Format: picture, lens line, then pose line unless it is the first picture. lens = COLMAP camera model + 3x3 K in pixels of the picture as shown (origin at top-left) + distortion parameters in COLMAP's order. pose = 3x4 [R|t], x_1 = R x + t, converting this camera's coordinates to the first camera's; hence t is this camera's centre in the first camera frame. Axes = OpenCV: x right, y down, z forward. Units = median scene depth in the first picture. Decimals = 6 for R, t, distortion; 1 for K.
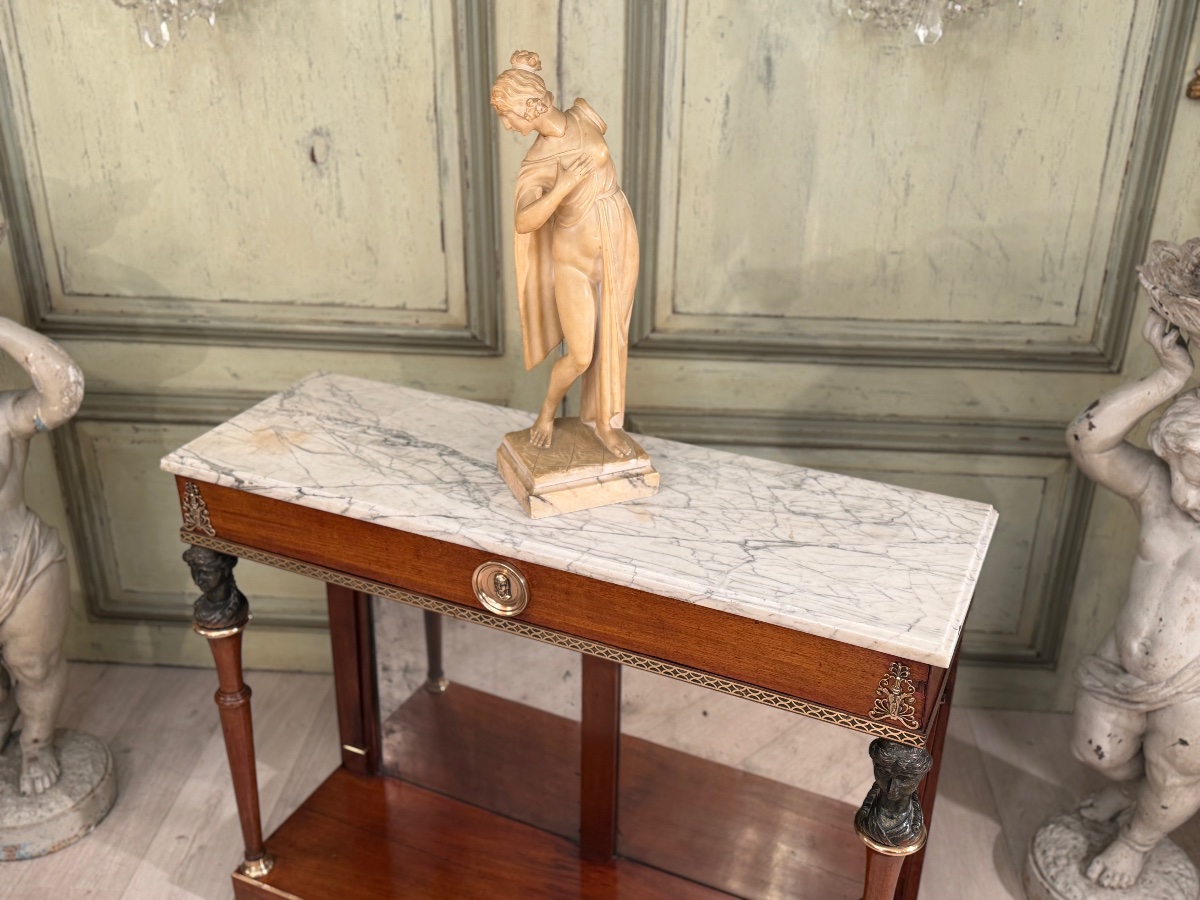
lens RADIAL K [[1202.3, 0, 603.8], [0, 1202.3, 457.9], [0, 0, 1]] dist [0.031704, 0.000000]
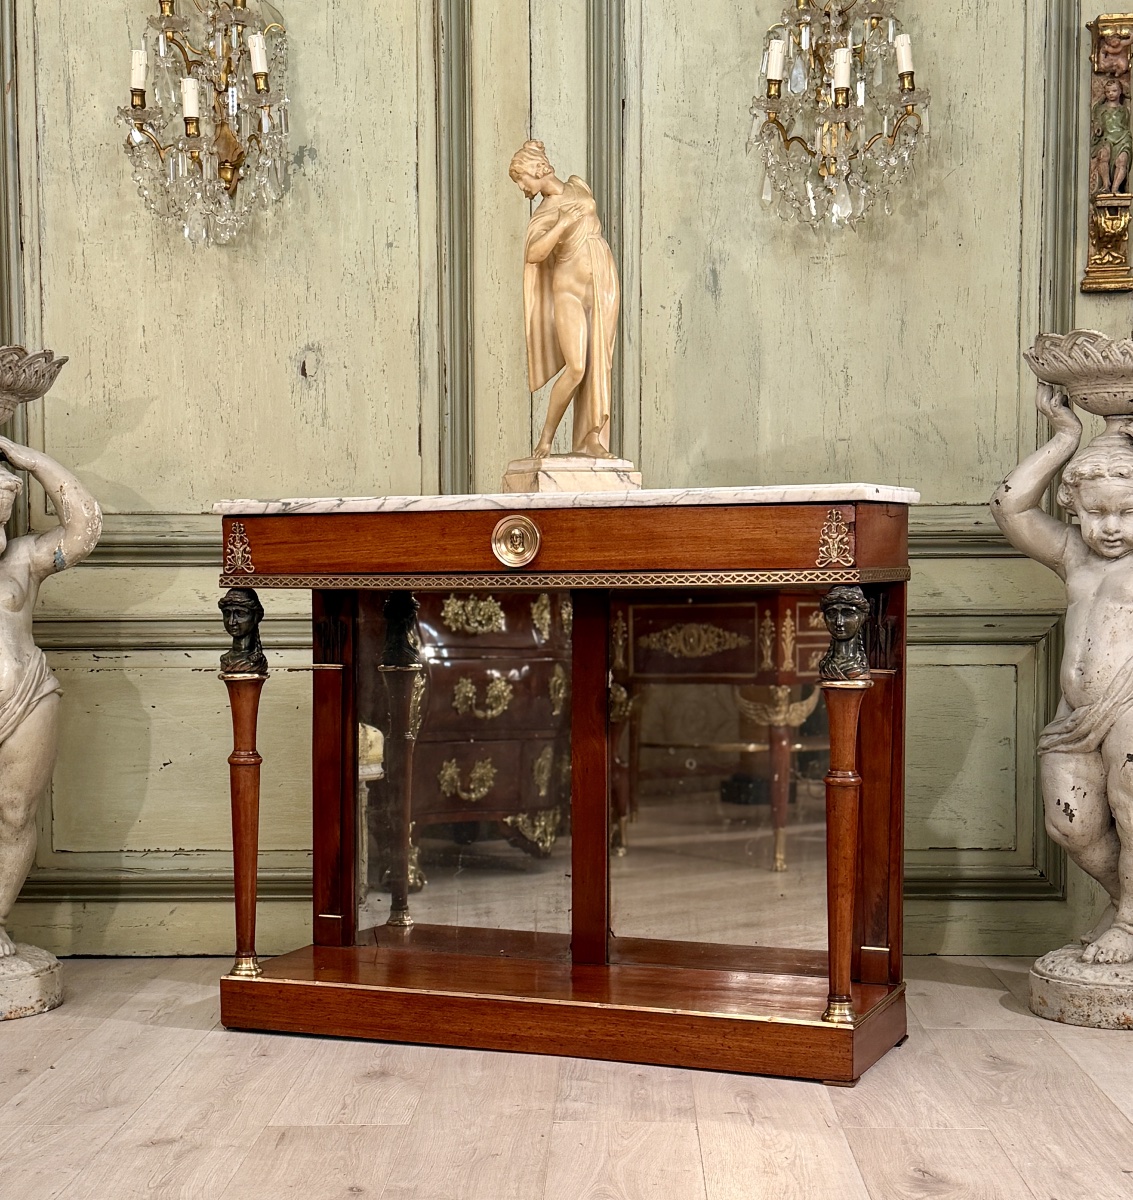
lens RADIAL K [[2047.3, 0, 553.2], [0, 2047.3, 704.9], [0, 0, 1]] dist [0.128842, 0.000000]
pose [[0.999094, -0.017507, 0.038785, -0.097436], [0.031139, 0.921987, -0.385967, 0.787055], [-0.029002, 0.386825, 0.921697, -0.629437]]
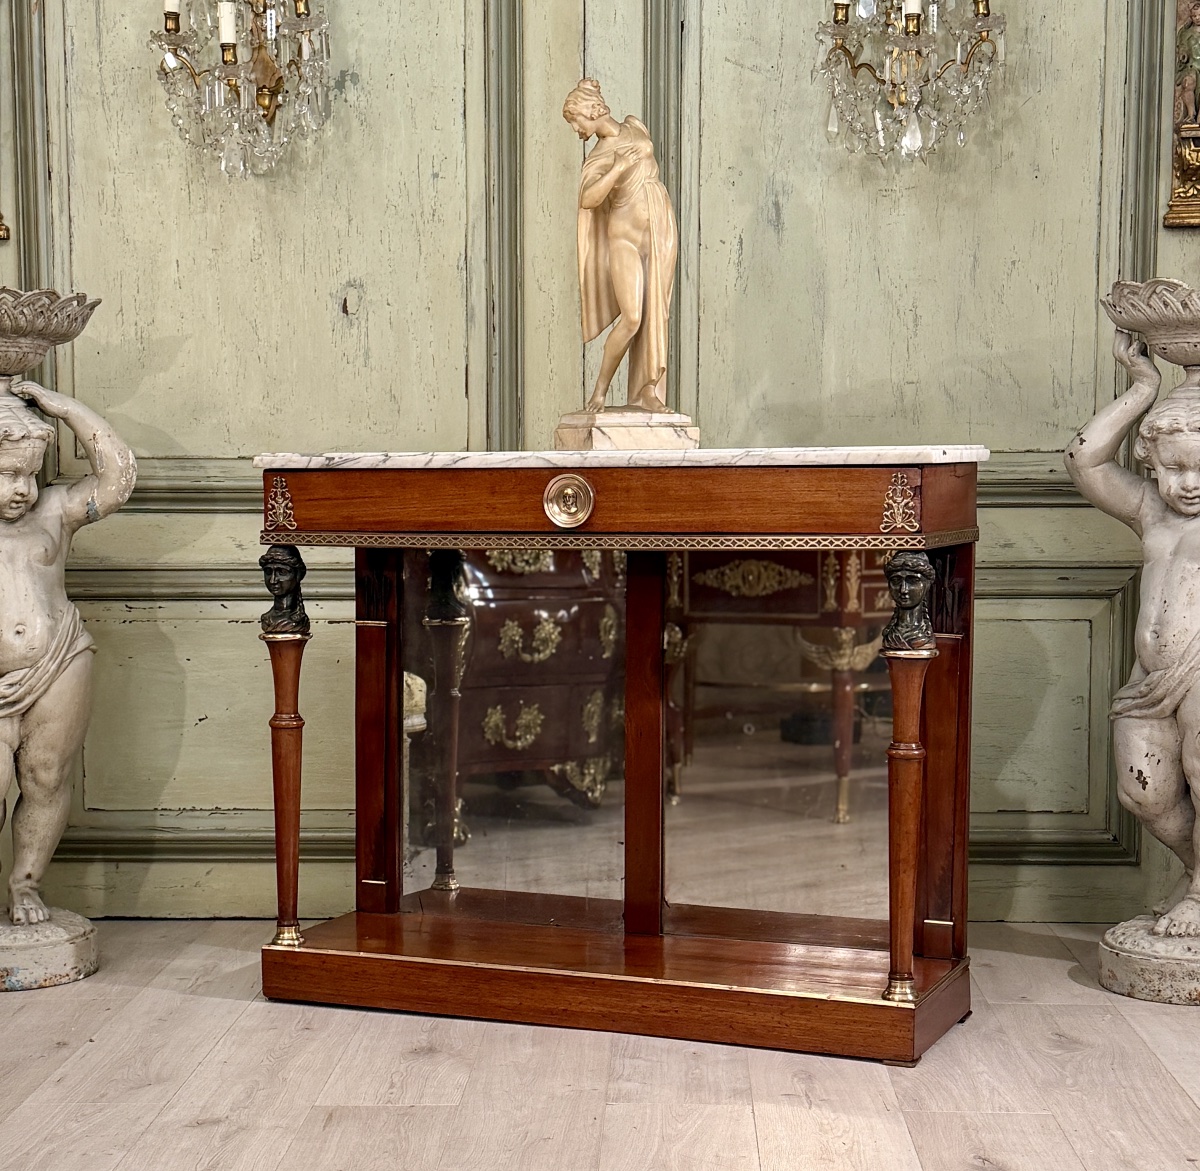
lens RADIAL K [[2216.5, 0, 584.3], [0, 2216.5, 690.0], [0, 0, 1]] dist [0.126089, 0.000000]
pose [[0.999406, -0.014921, 0.031061, -0.104209], [0.024994, 0.934397, -0.355356, 0.777283], [-0.023721, 0.355922, 0.934215, -0.708540]]
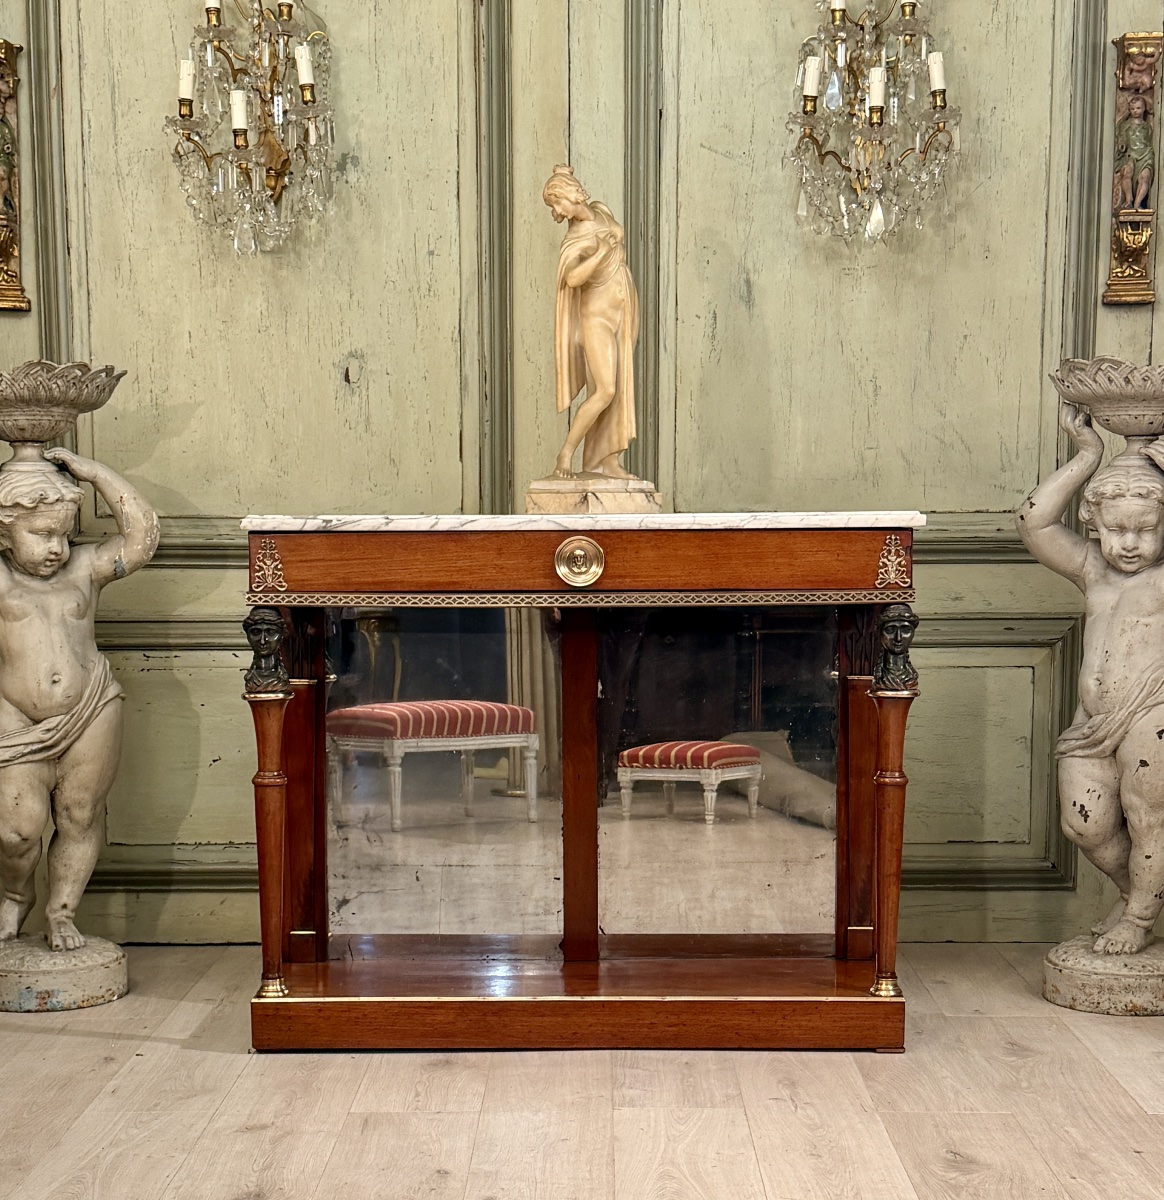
lens RADIAL K [[2125.2, 0, 582.8], [0, 2125.2, 799.7], [0, 0, 1]] dist [0.118019, 0.000000]
pose [[0.997738, -0.020275, 0.064088, -0.165144], [0.039752, 0.946803, -0.319348, 0.794315], [-0.054204, 0.321173, 0.945468, -0.788209]]
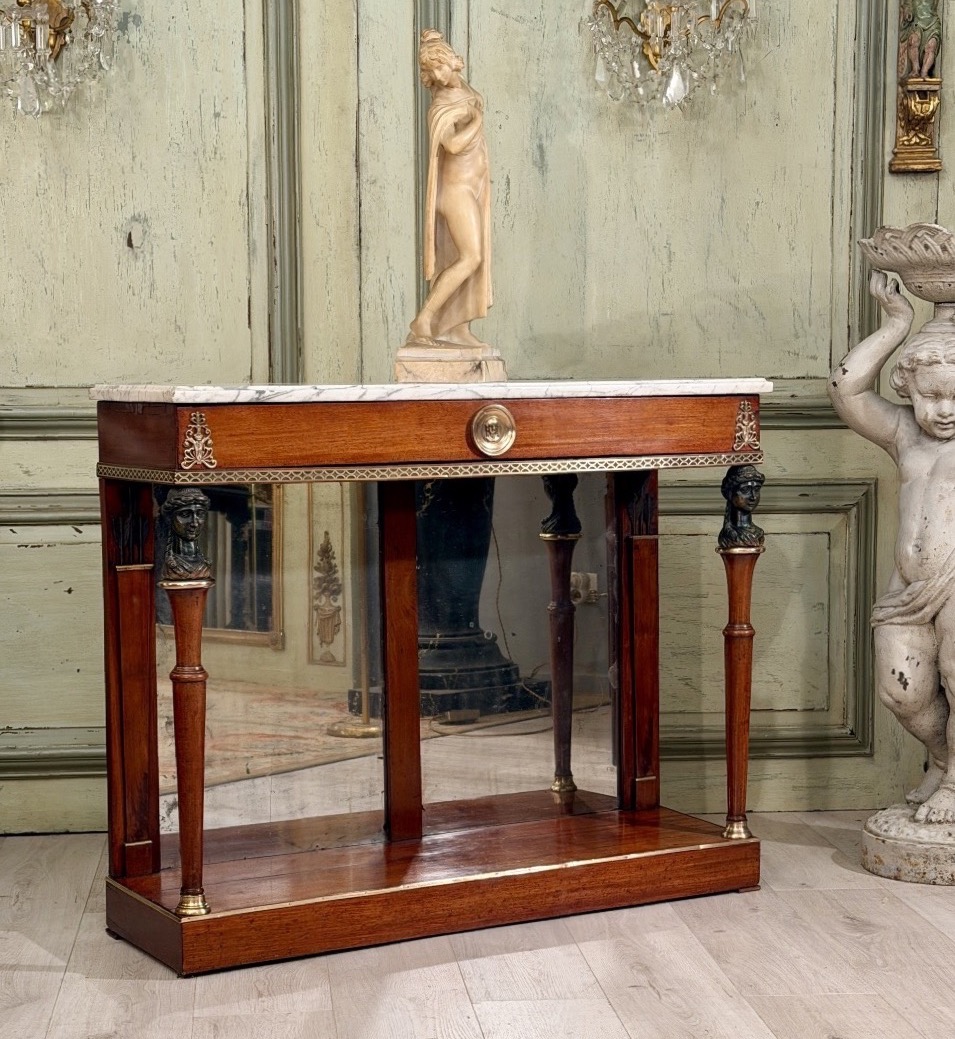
lens RADIAL K [[2111.0, 0, 451.3], [0, 2111.0, 598.9], [0, 0, 1]] dist [0.132139, 0.000000]
pose [[0.985872, -0.033563, 0.164106, -0.292824], [0.088704, 0.935677, -0.341525, 0.753263], [-0.142088, 0.351257, 0.925435, -0.712240]]
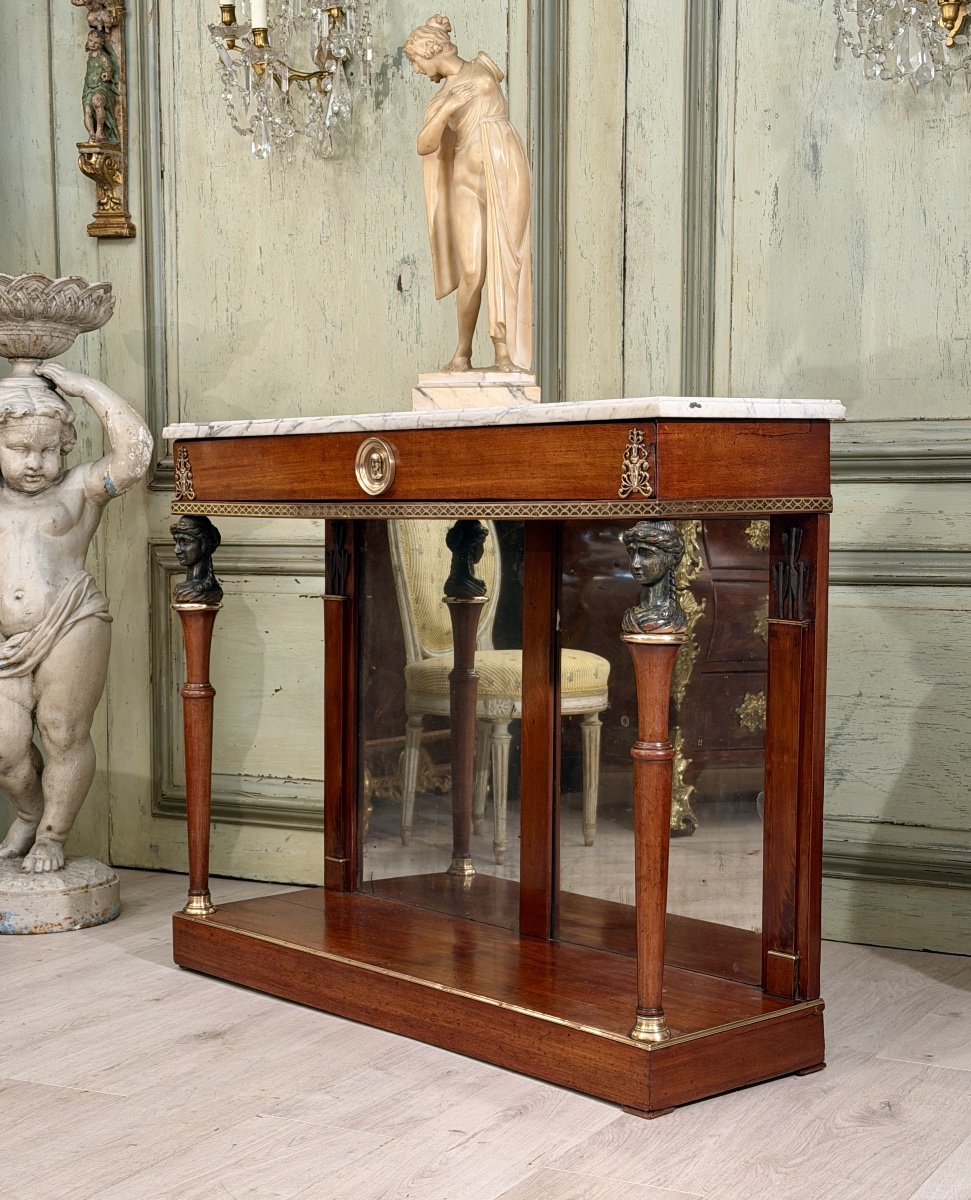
lens RADIAL K [[1998.3, 0, 488.2], [0, 1998.3, 658.7], [0, 0, 1]] dist [0.125110, 0.000000]
pose [[0.915444, 0.020911, -0.401901, 0.554079], [-0.167885, 0.927447, -0.334150, 0.641251], [0.365755, 0.373368, 0.852537, -0.339967]]
